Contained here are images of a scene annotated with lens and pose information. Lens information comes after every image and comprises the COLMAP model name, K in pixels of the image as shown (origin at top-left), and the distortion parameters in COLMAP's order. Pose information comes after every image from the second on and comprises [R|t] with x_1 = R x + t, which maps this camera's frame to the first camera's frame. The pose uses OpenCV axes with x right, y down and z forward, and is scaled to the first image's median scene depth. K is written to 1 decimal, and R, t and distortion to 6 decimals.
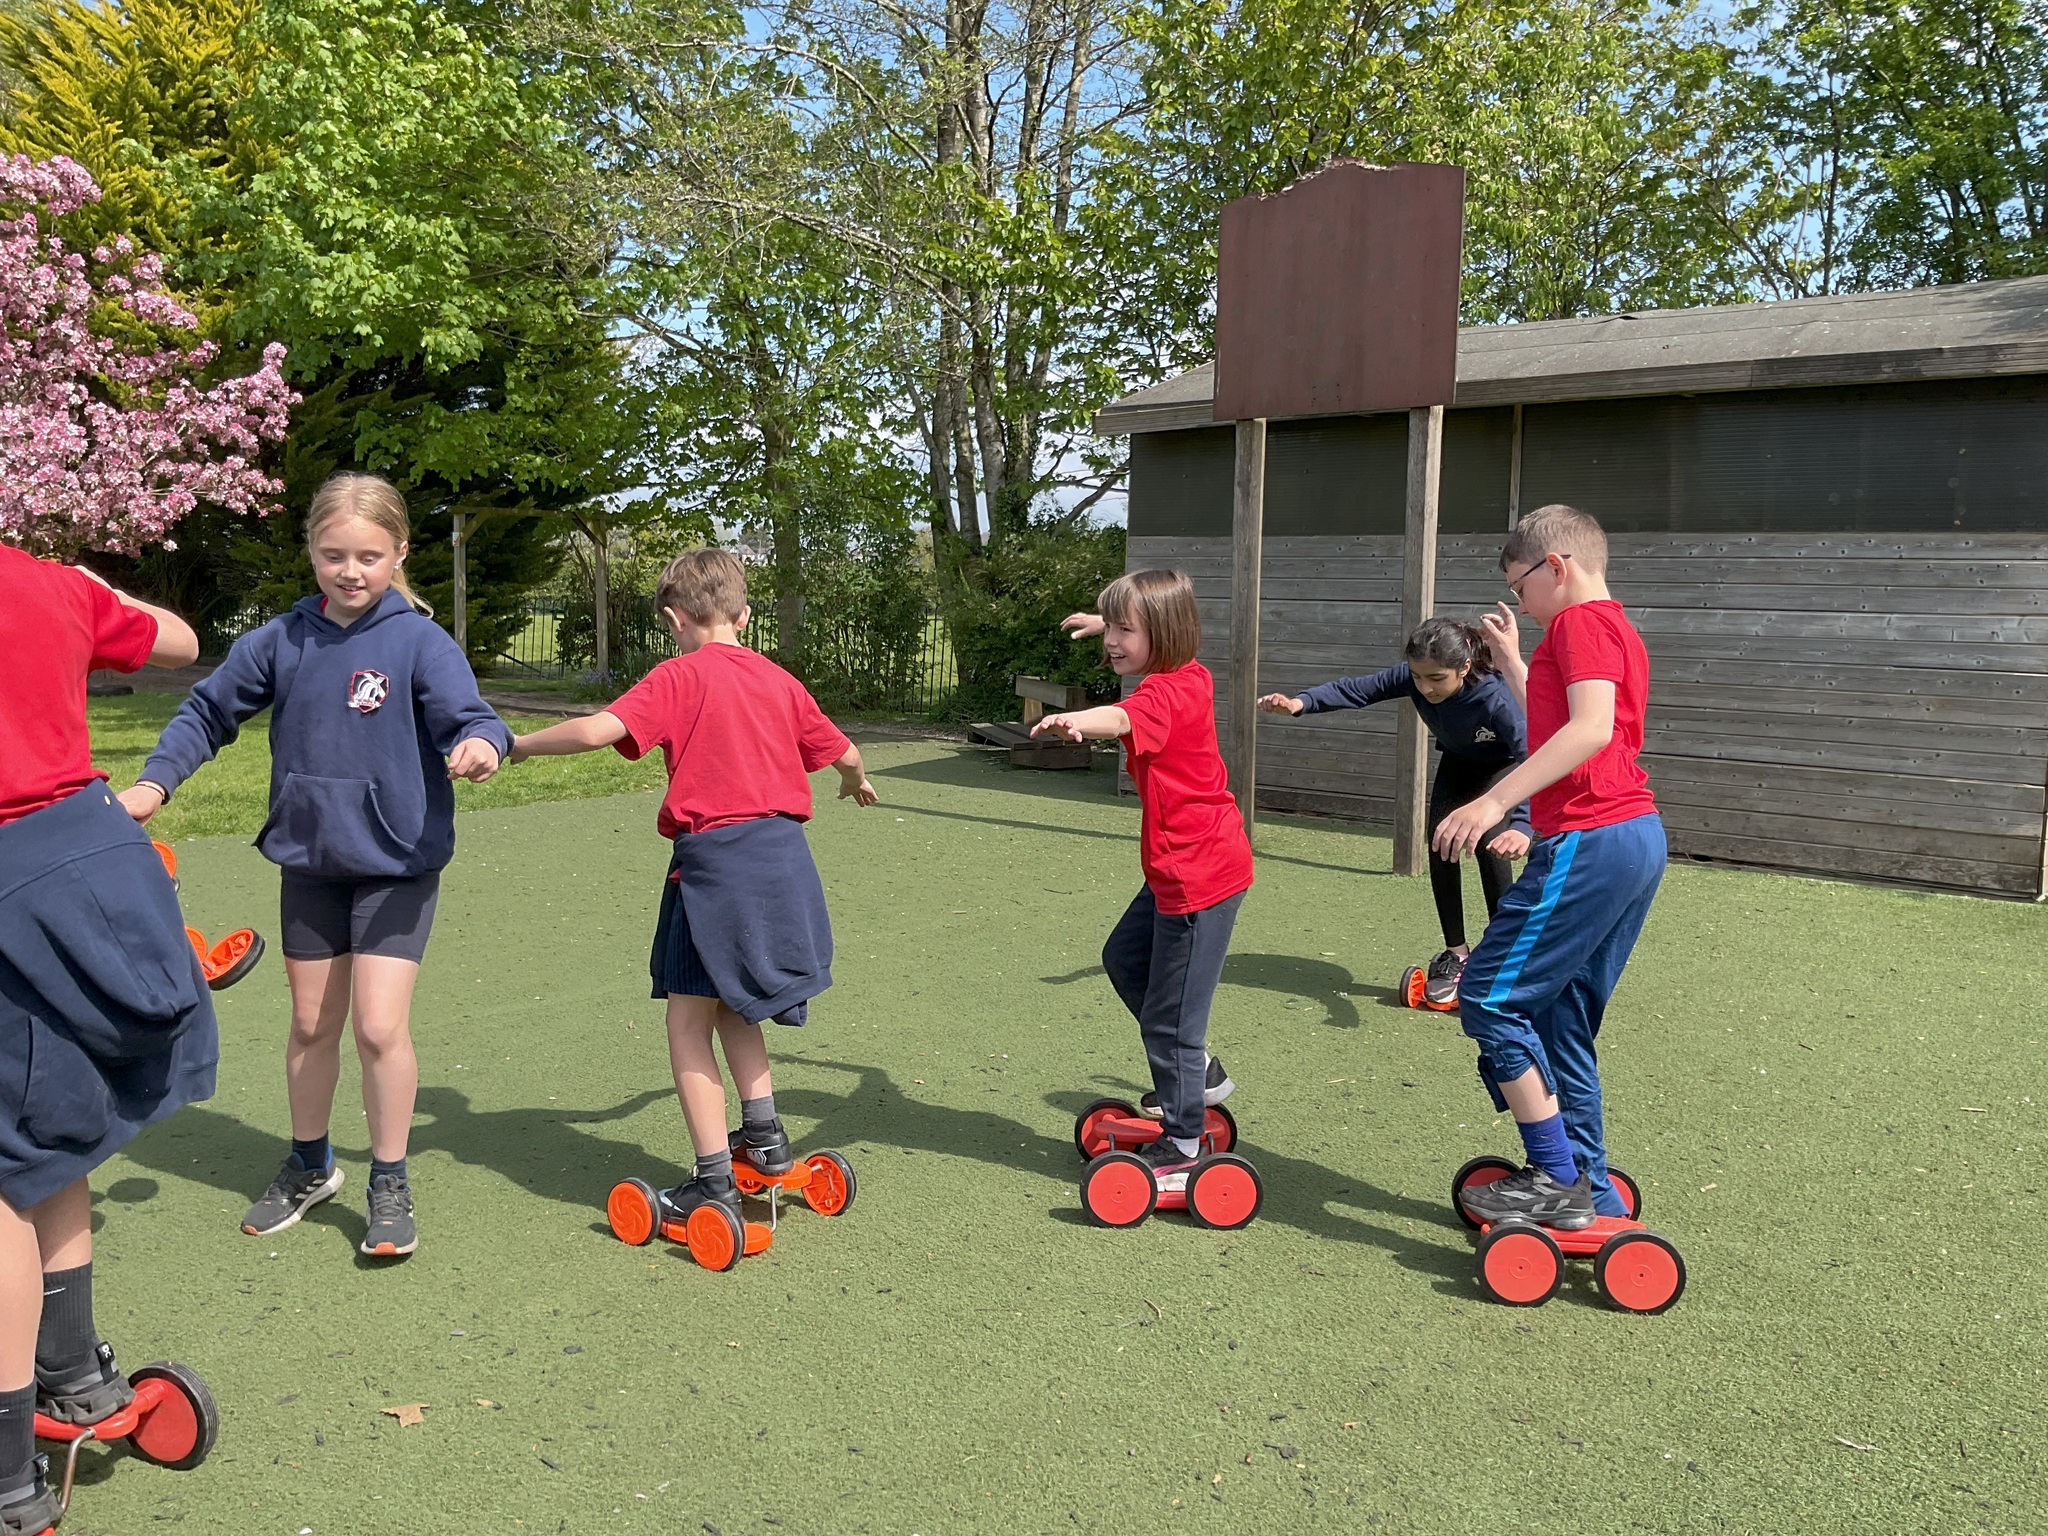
lens RADIAL K [[1793.4, 0, 1030.5], [0, 1793.4, 759.2], [0, 0, 1]] dist [0.100409, -0.163425]
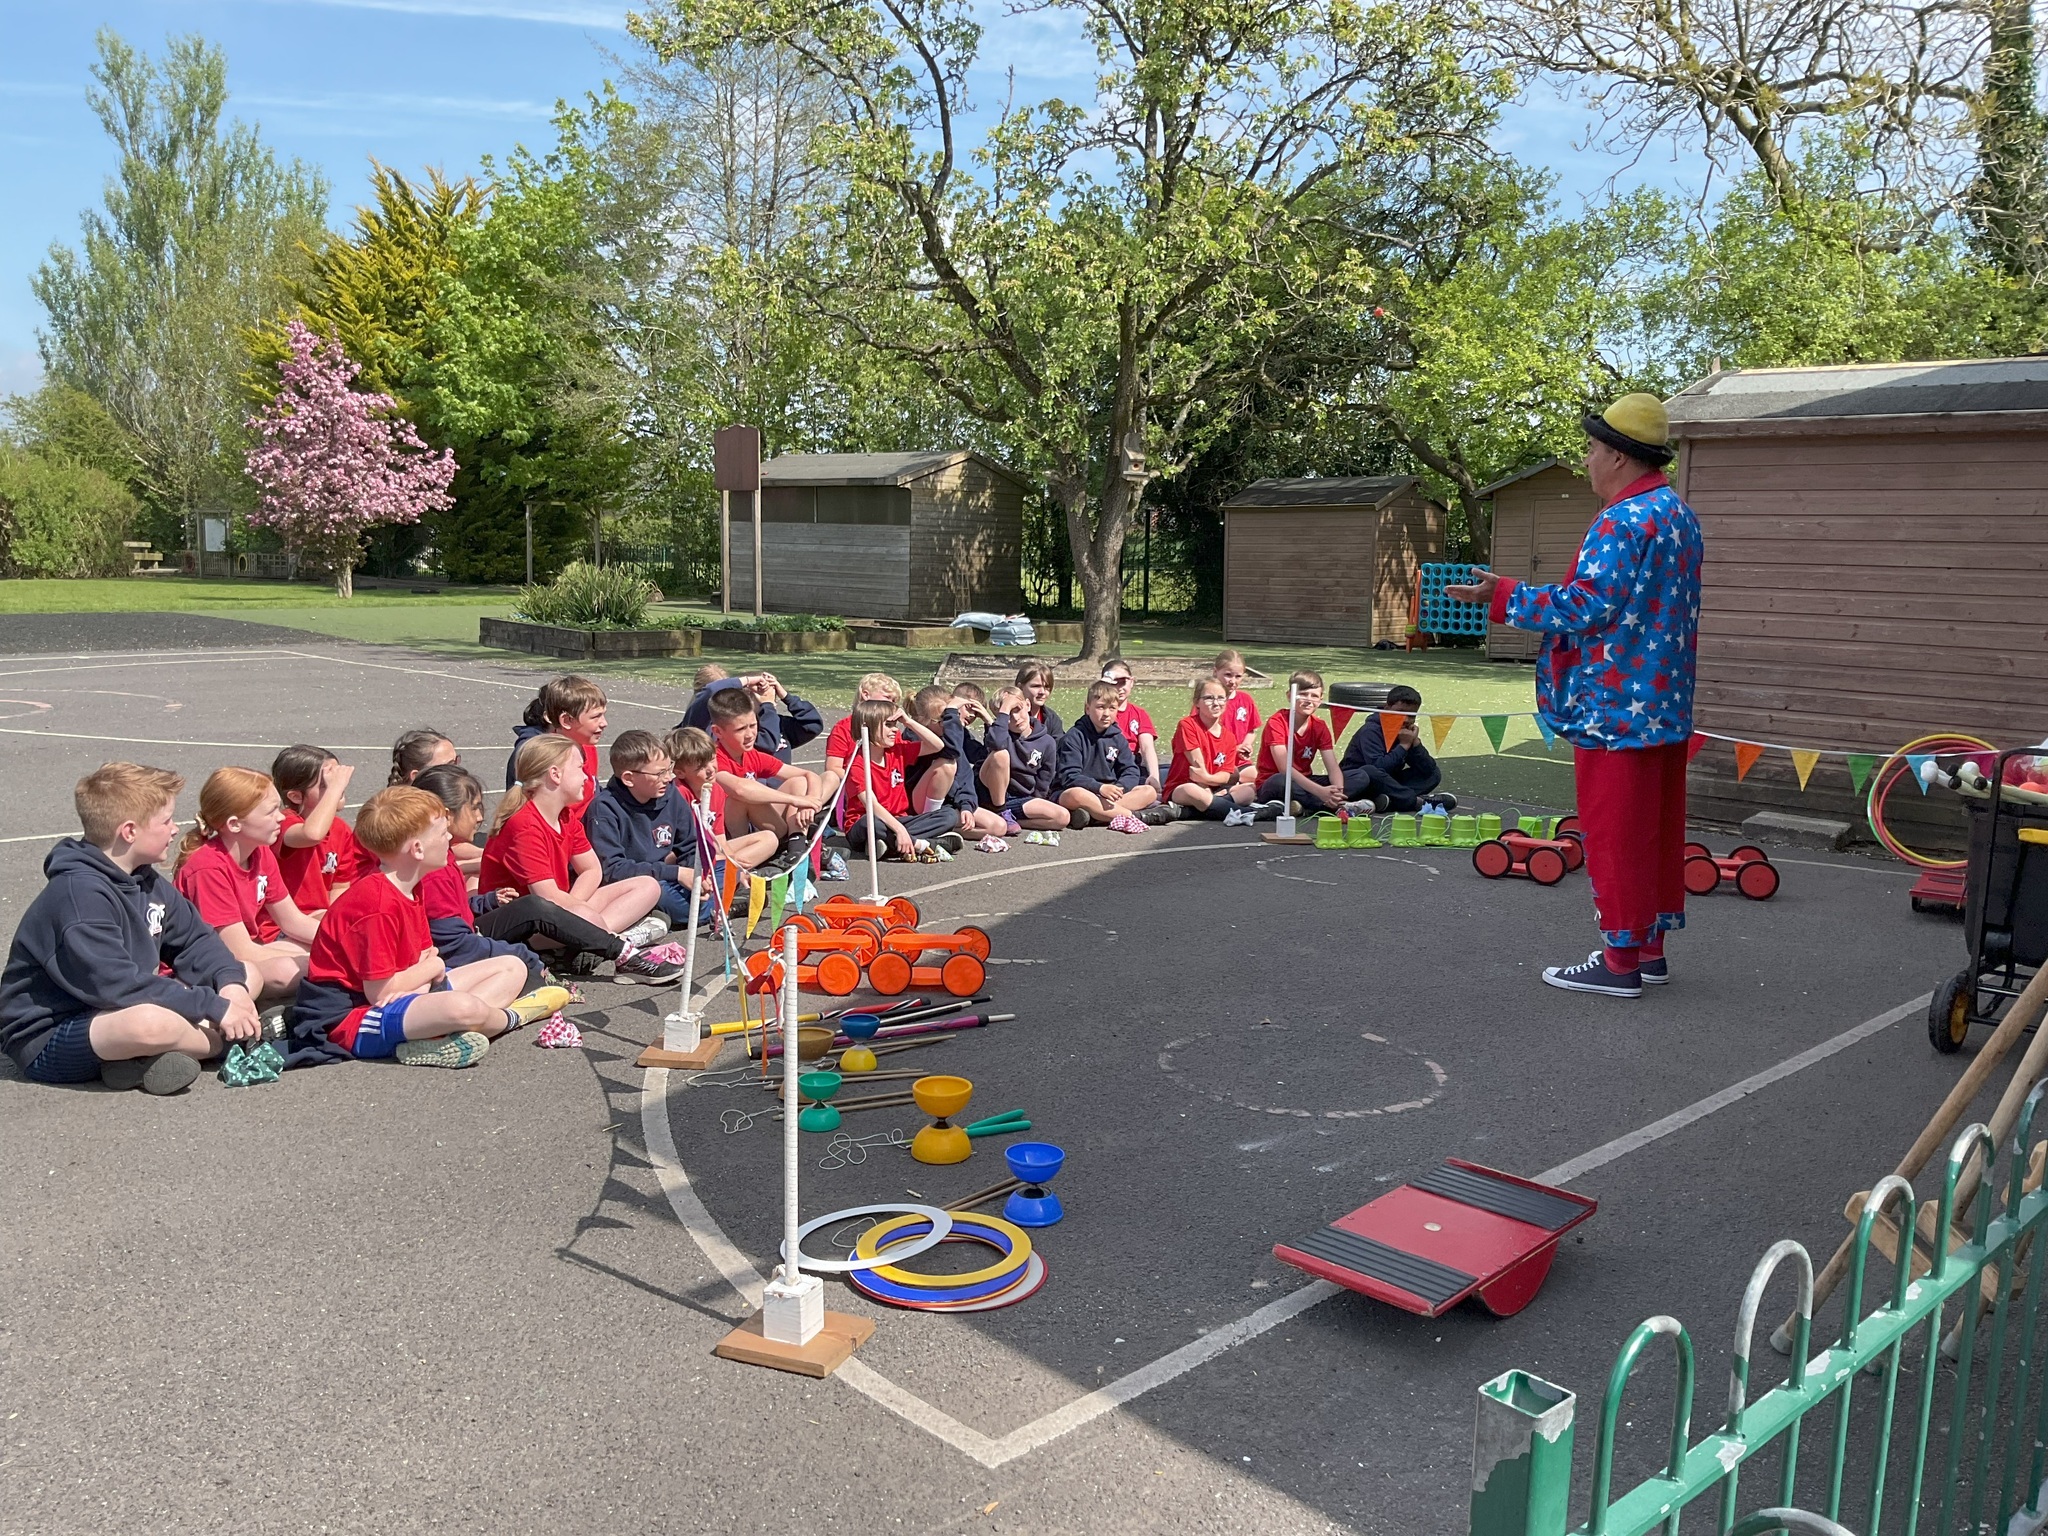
lens RADIAL K [[1793.4, 0, 1014.4], [0, 1793.4, 779.6], [0, 0, 1]] dist [0.100409, -0.163425]
pose [[0.996563, 0.010922, -0.082120, 0.546849], [-0.008447, 0.999501, 0.030426, 0.151720], [0.082412, -0.029627, 0.996158, -1.374026]]
